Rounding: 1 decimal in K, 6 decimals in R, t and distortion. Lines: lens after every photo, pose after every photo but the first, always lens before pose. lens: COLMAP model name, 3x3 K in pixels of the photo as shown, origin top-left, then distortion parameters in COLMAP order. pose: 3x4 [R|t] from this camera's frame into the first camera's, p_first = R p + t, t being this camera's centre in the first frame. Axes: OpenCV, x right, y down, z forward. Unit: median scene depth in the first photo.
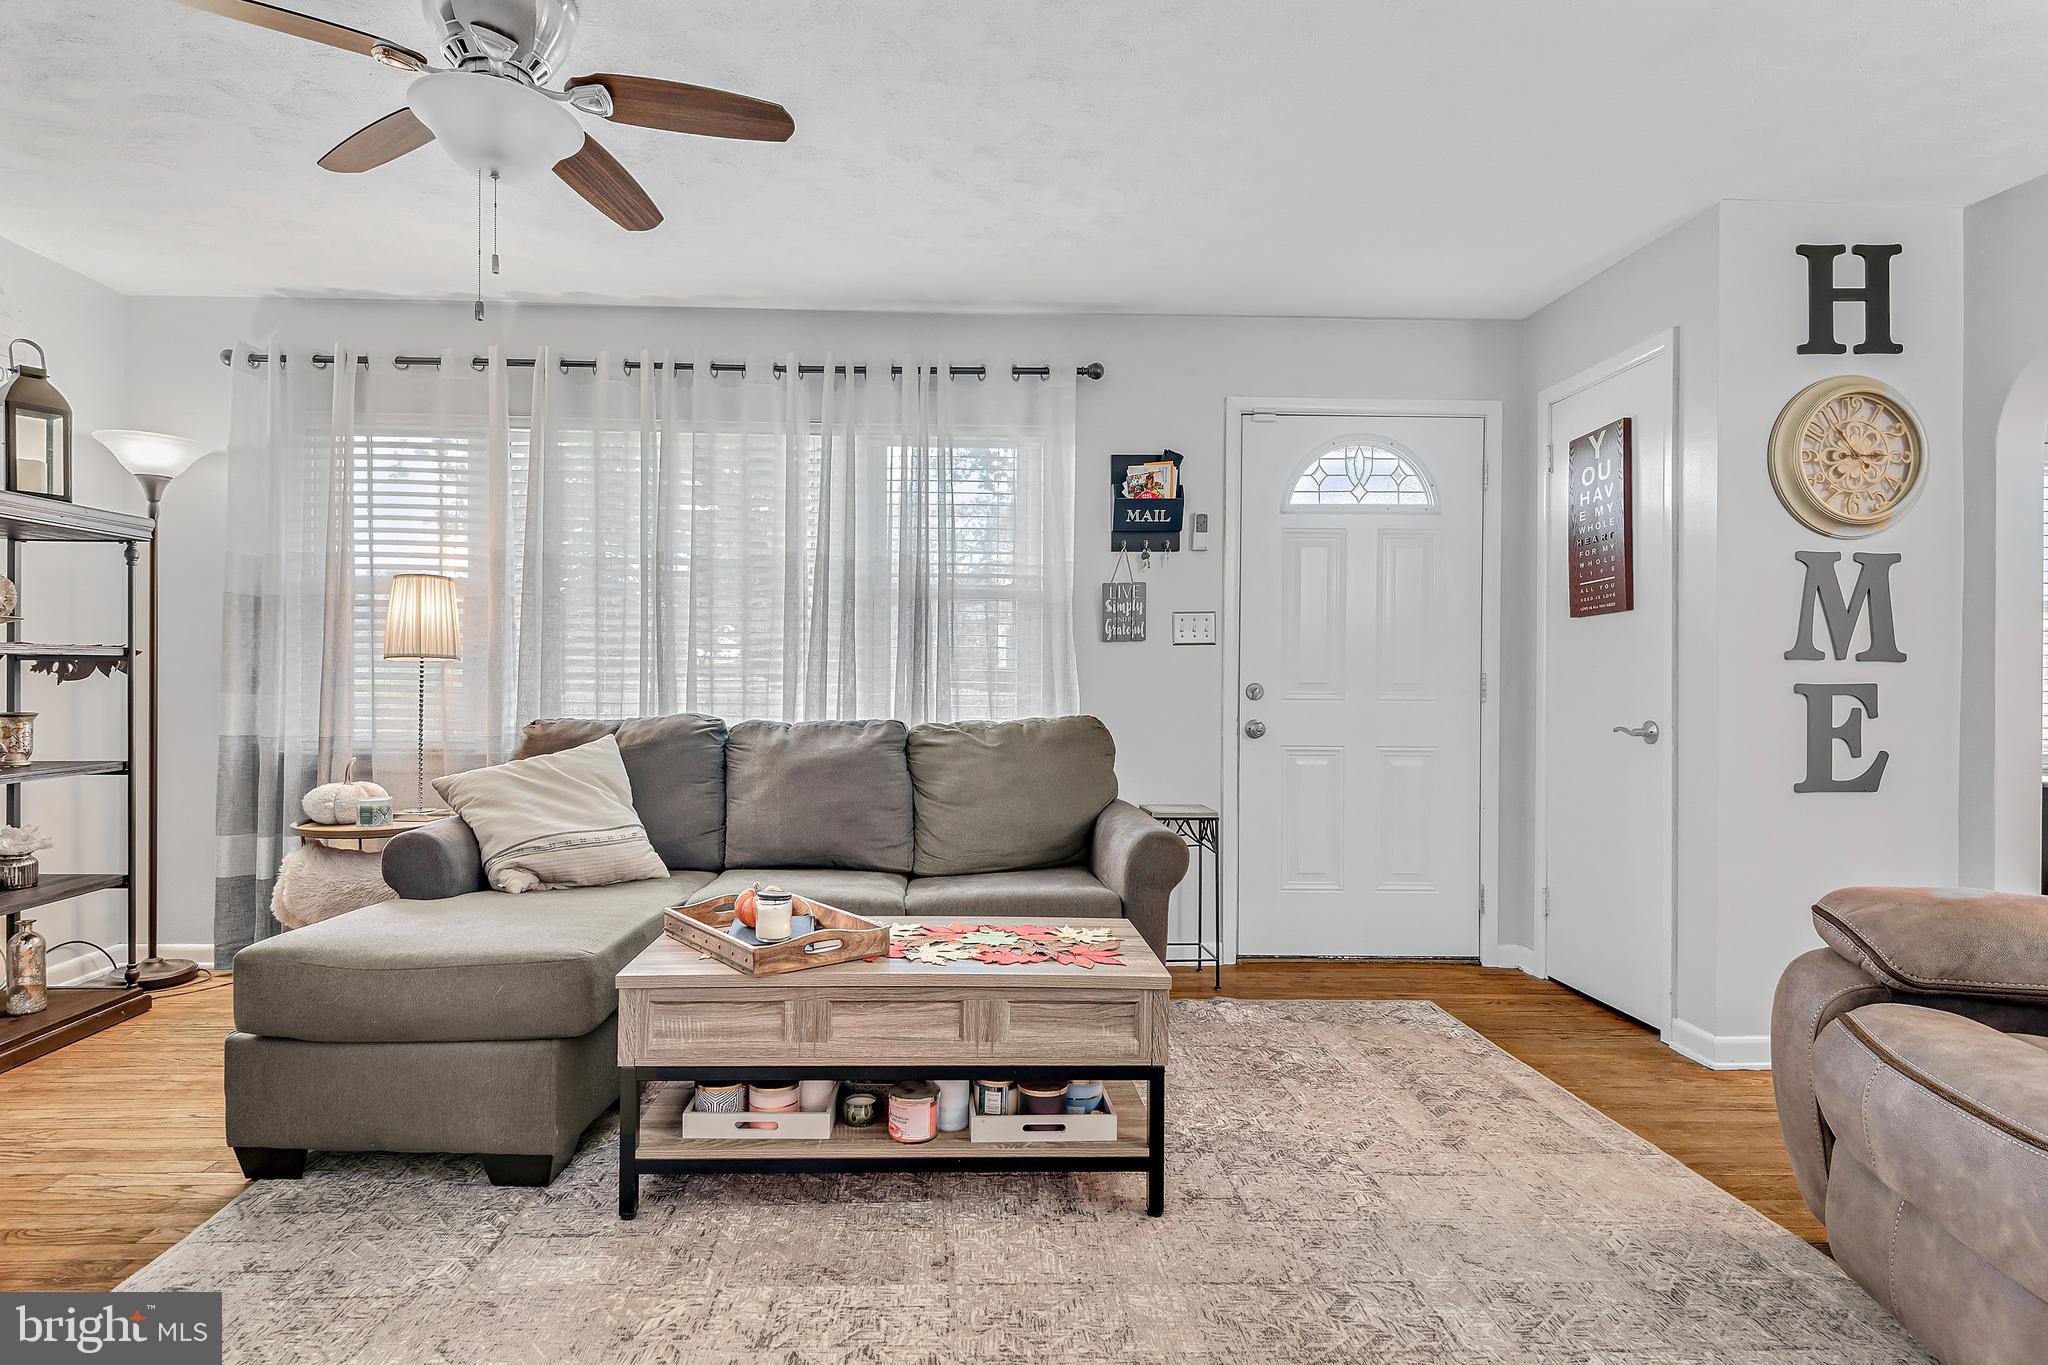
lens RADIAL K [[1121.2, 0, 1015.3], [0, 1121.2, 675.7], [0, 0, 1]] dist [0.002825, 0.001635]
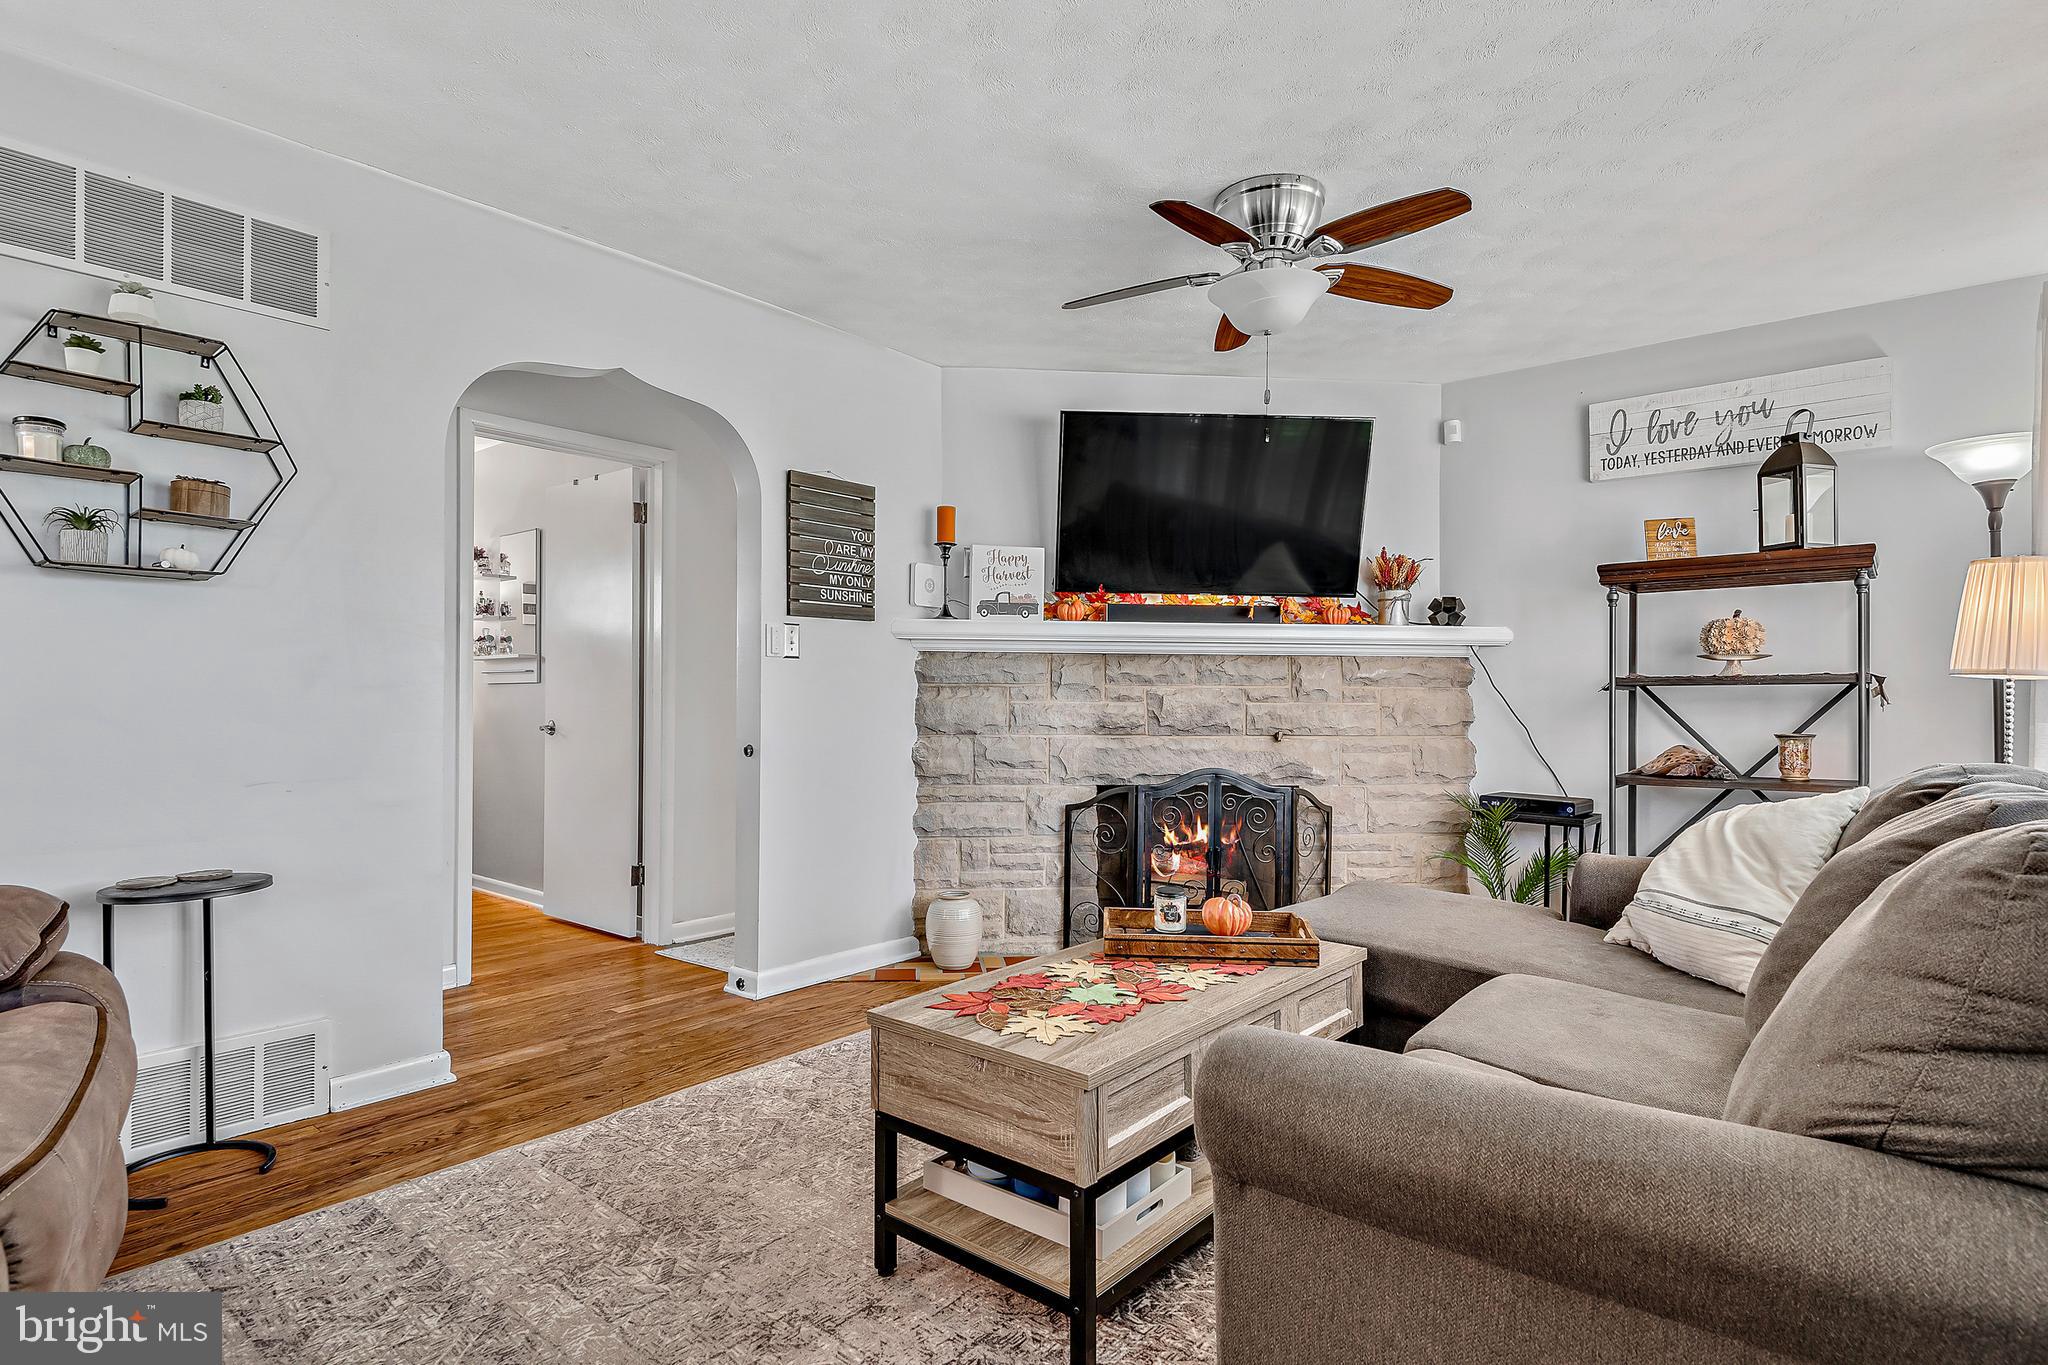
lens RADIAL K [[1068.4, 0, 1022.3], [0, 1068.4, 685.5], [0, 0, 1]] dist [0.002015, -0.000812]
pose [[-0.699688, -0.006074, -0.714423, 0.783488], [-0.000828, 0.999970, -0.007691, -0.008817], [0.714448, -0.004790, -0.699672, 1.945851]]
